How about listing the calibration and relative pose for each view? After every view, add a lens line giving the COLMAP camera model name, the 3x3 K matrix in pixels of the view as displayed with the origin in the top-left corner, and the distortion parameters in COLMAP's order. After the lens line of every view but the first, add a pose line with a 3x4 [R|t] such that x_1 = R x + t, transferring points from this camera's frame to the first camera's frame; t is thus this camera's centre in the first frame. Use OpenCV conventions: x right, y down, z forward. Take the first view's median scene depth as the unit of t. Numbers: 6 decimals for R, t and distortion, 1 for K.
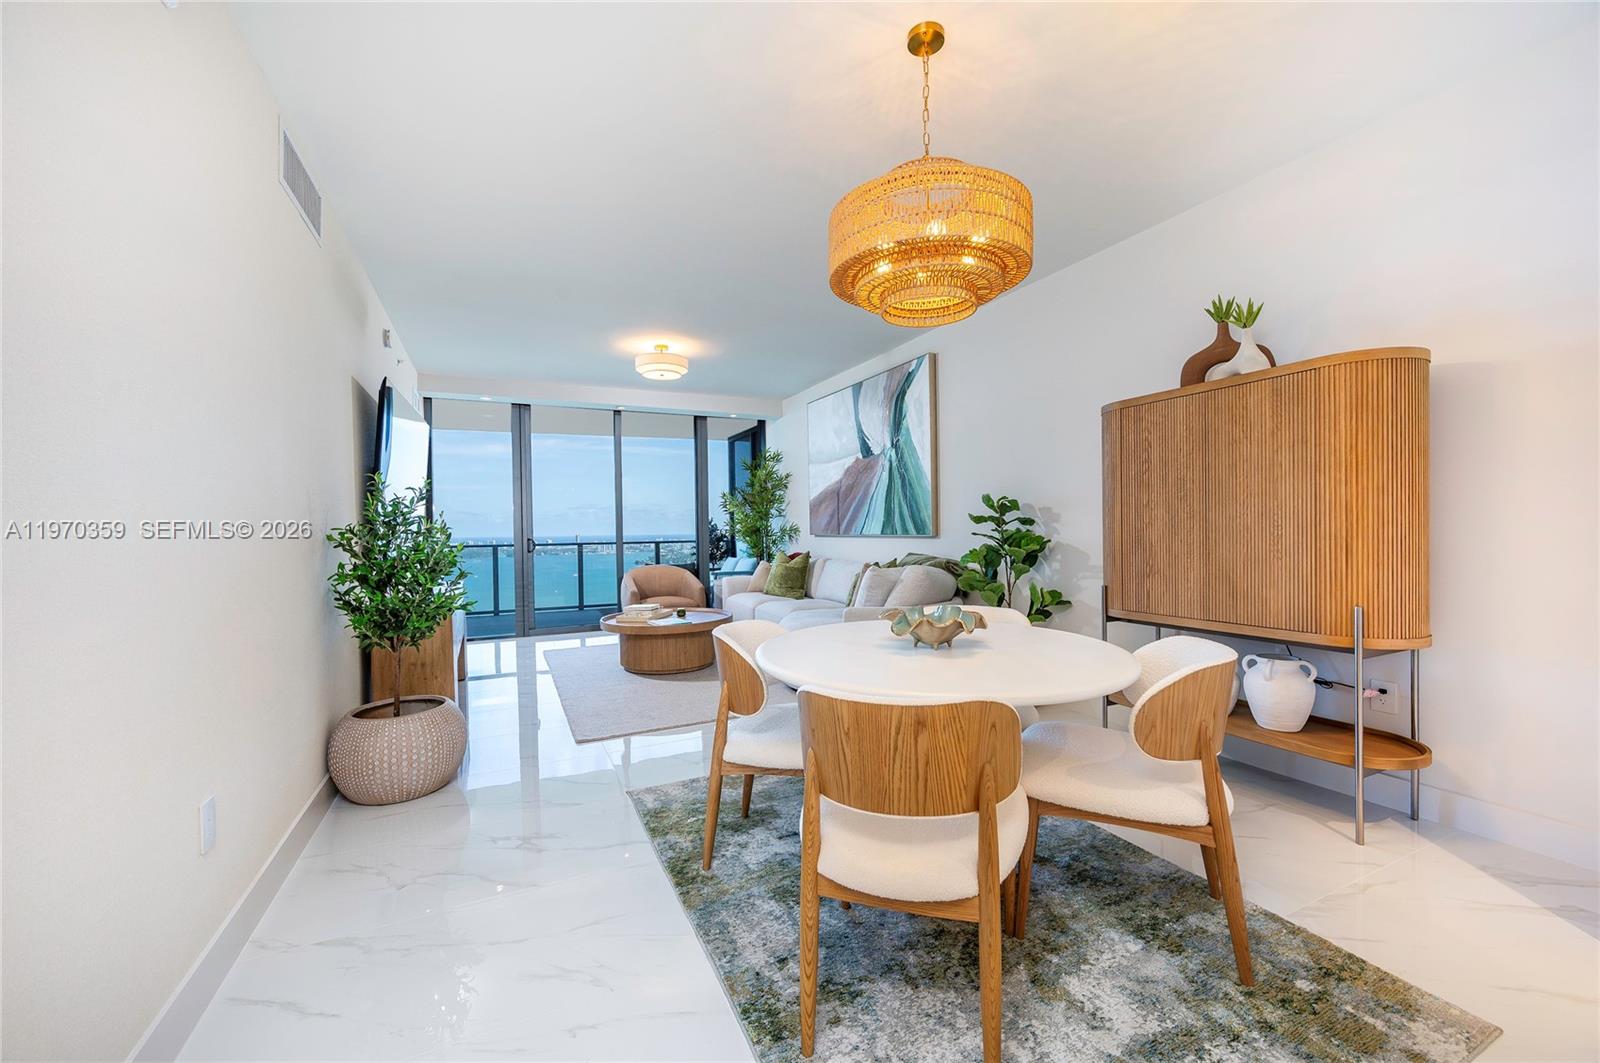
lens RADIAL K [[665.0, 0, 798.8], [0, 665.0, 523.8], [0, 0, 1]] dist [-0.000932, -0.000058]
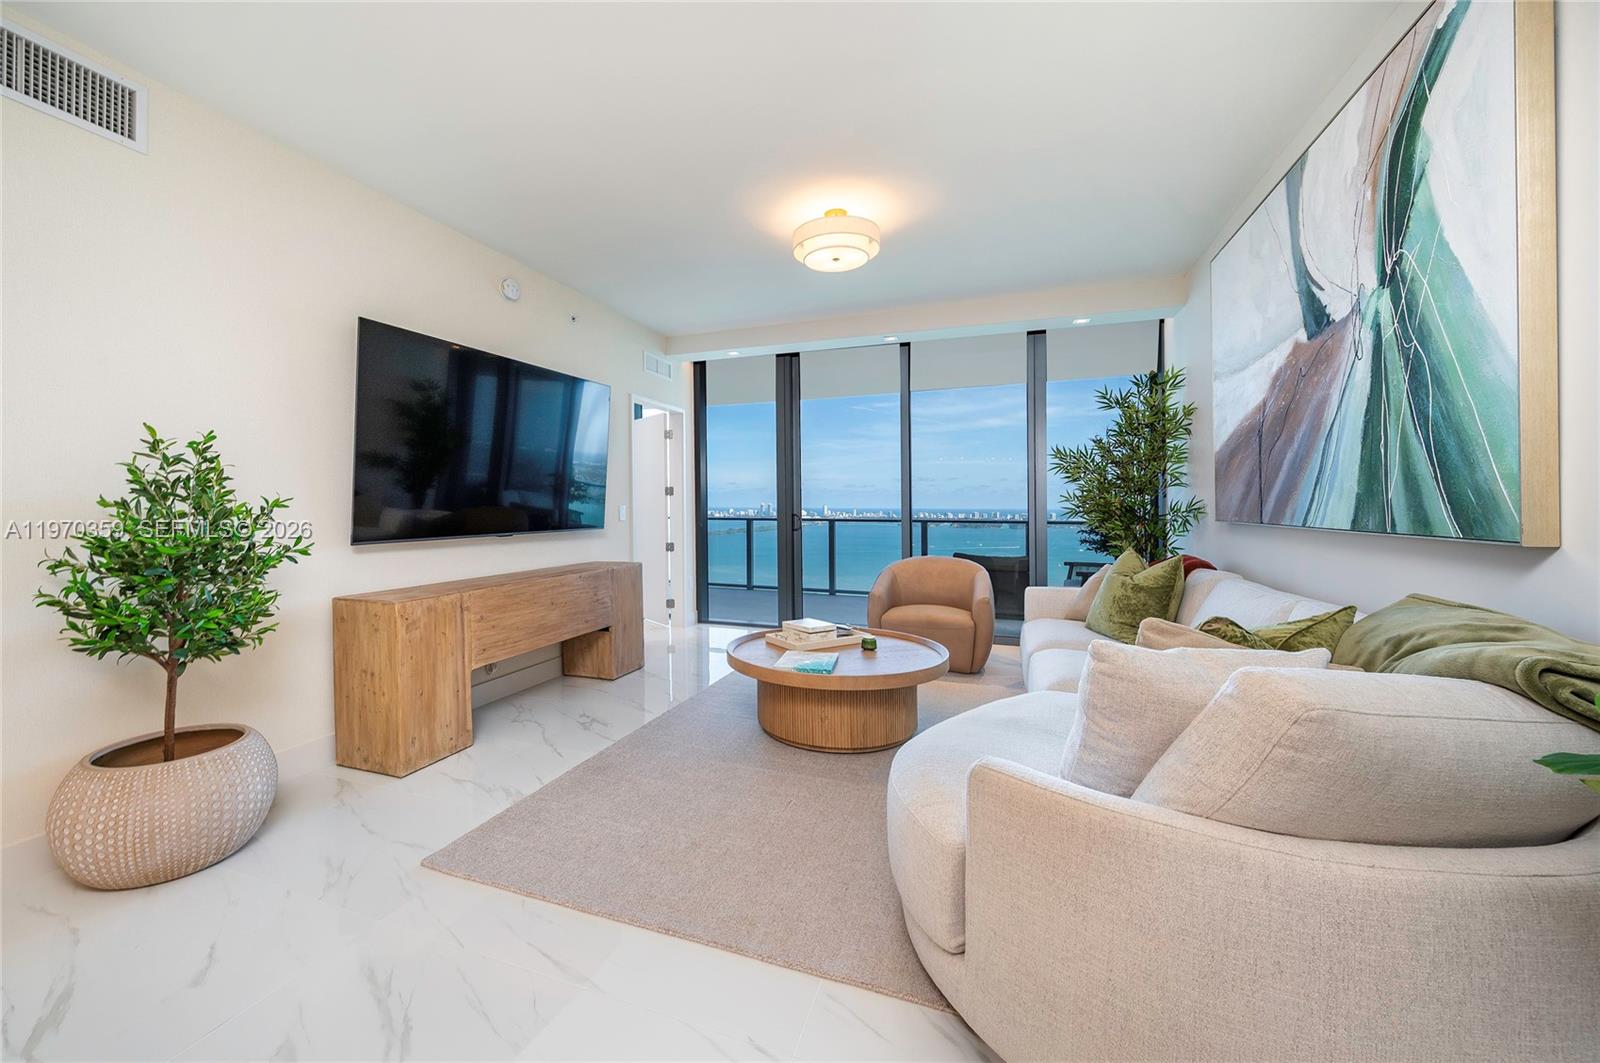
lens RADIAL K [[640.0, 0, 708.8], [0, 640.0, 485.9], [0, 0, 1]] dist [0.028387, -0.000096]
pose [[0.667000, -0.002585, -0.745053, 0.160883], [-0.009473, 0.999884, -0.011949, -0.001087], [0.744998, 0.015028, 0.666898, 0.492144]]
